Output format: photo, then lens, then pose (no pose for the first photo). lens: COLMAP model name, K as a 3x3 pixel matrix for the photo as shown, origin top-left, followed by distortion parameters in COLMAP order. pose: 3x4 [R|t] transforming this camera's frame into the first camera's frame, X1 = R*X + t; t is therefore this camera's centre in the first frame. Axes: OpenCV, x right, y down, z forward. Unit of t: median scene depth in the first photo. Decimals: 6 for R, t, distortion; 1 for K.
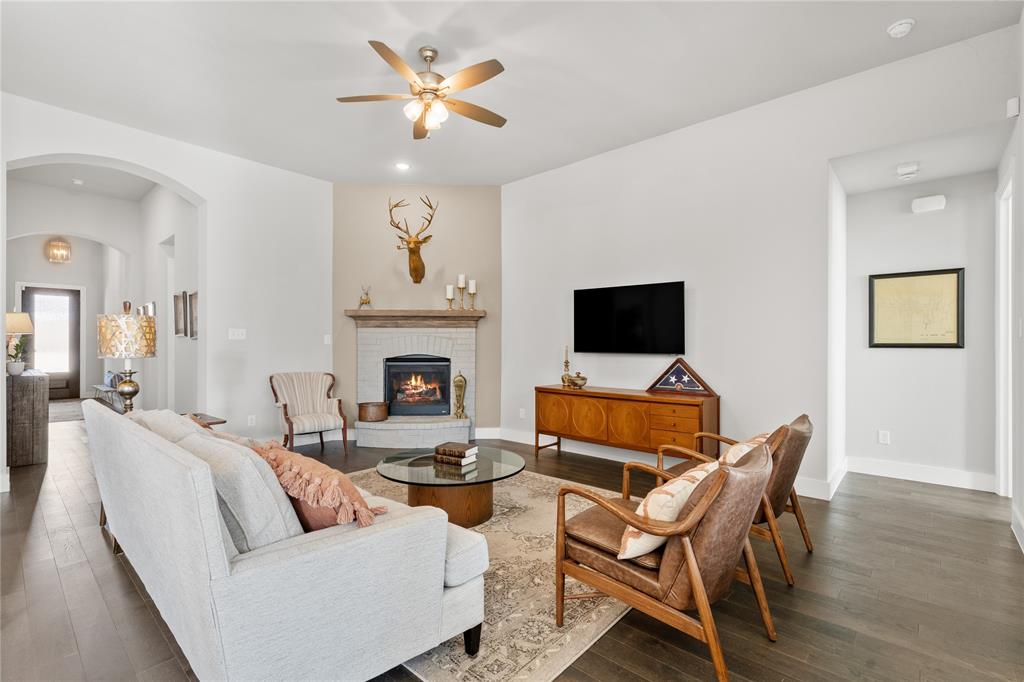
lens RADIAL K [[461.1, 0, 507.4], [0, 461.1, 344.3], [0, 0, 1]] dist [-0.000046, -0.000116]
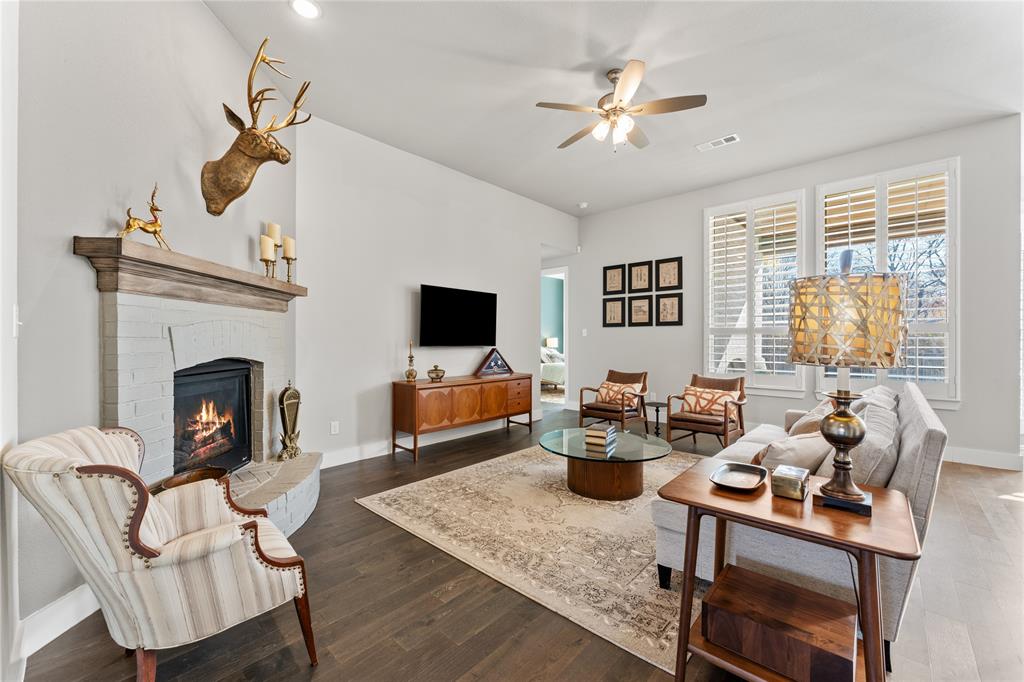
lens RADIAL K [[411.8, 0, 510.0], [0, 411.8, 339.4], [0, 0, 1]] dist [-0.001116, 0.000195]
pose [[0.008687, -0.001898, 0.999960, -0.746304], [-0.001903, 0.999996, 0.001914, 0.000078], [-0.999960, -0.001919, 0.008683, 0.799785]]
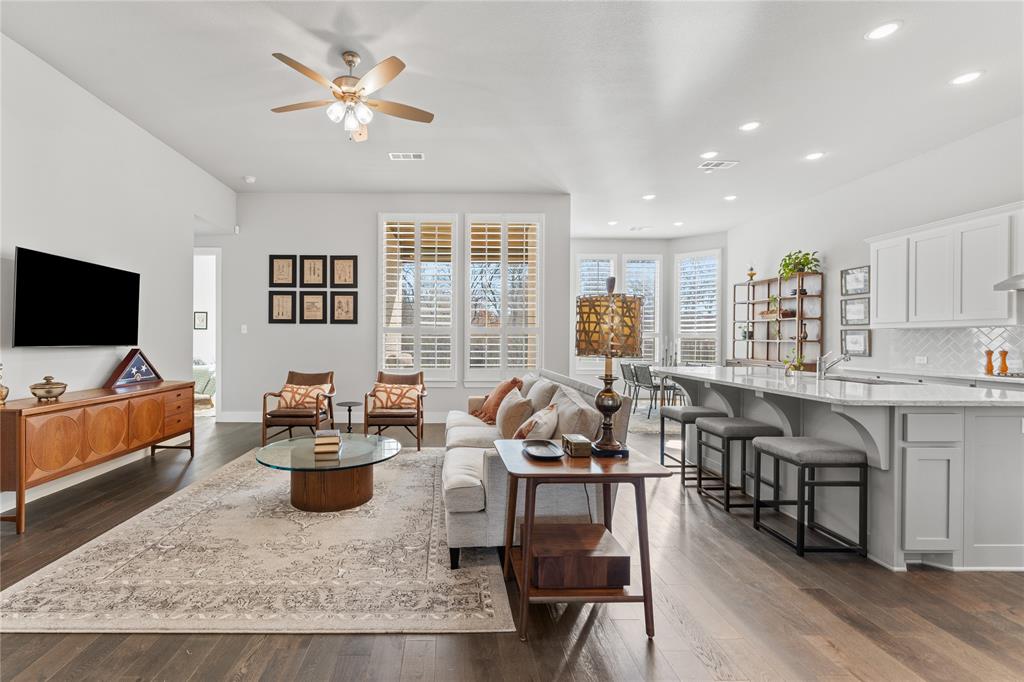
lens RADIAL K [[436.2, 0, 452.9], [0, 436.2, 339.9], [0, 0, 1]] dist [-0.007850, 0.000461]
pose [[-0.676944, -0.007981, 0.735991, -0.679062], [-0.007886, 0.999962, 0.003591, 0.000857], [-0.735992, -0.003373, -0.676982, 0.962584]]
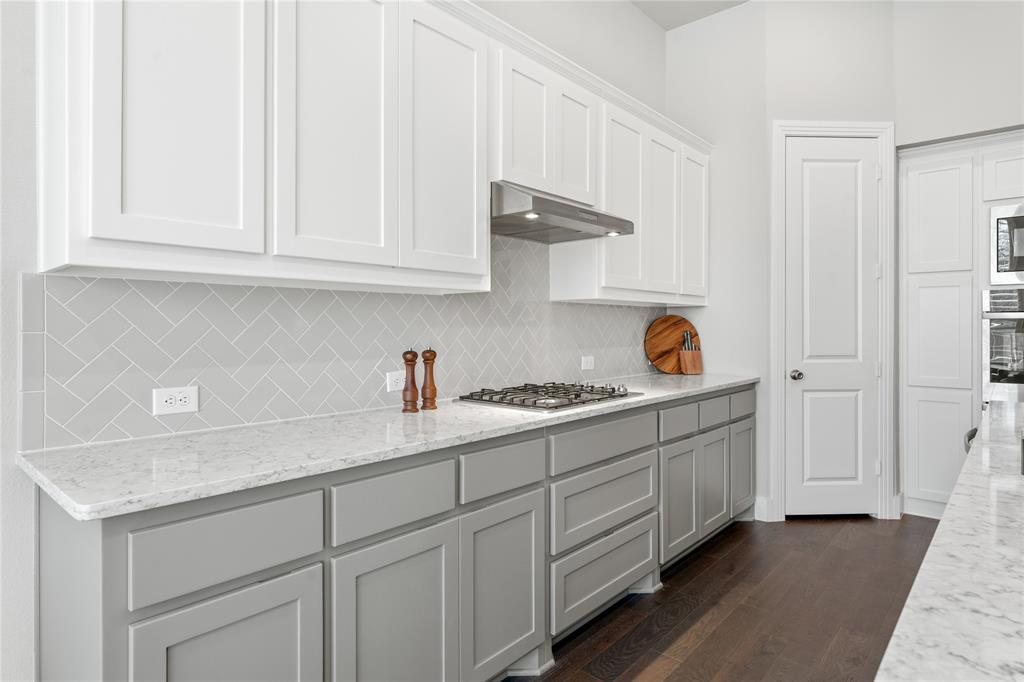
lens RADIAL K [[569.0, 0, 512.8], [0, 569.0, 328.1], [0, 0, 1]] dist [-0.003677, -0.001501]
pose [[0.008755, 0.001034, -0.999961, -0.343221], [0.001055, 0.999999, 0.001043, -0.001300], [0.999961, -0.001065, 0.008753, -0.255807]]
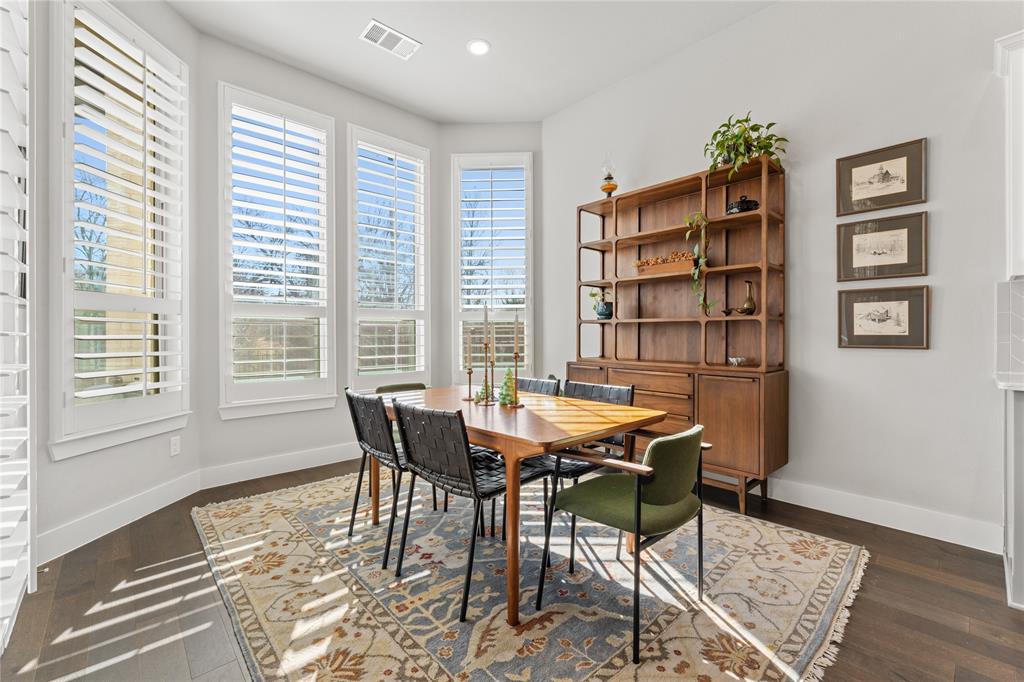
lens RADIAL K [[430.7, 0, 512.1], [0, 430.7, 336.5], [0, 0, 1]] dist [-0.003341, 0.000083]
pose [[-0.996161, 0.002657, 0.087501, -0.184930], [0.002818, 0.999995, 0.001708, 0.022711], [-0.087496, 0.001948, -0.996163, -0.030189]]
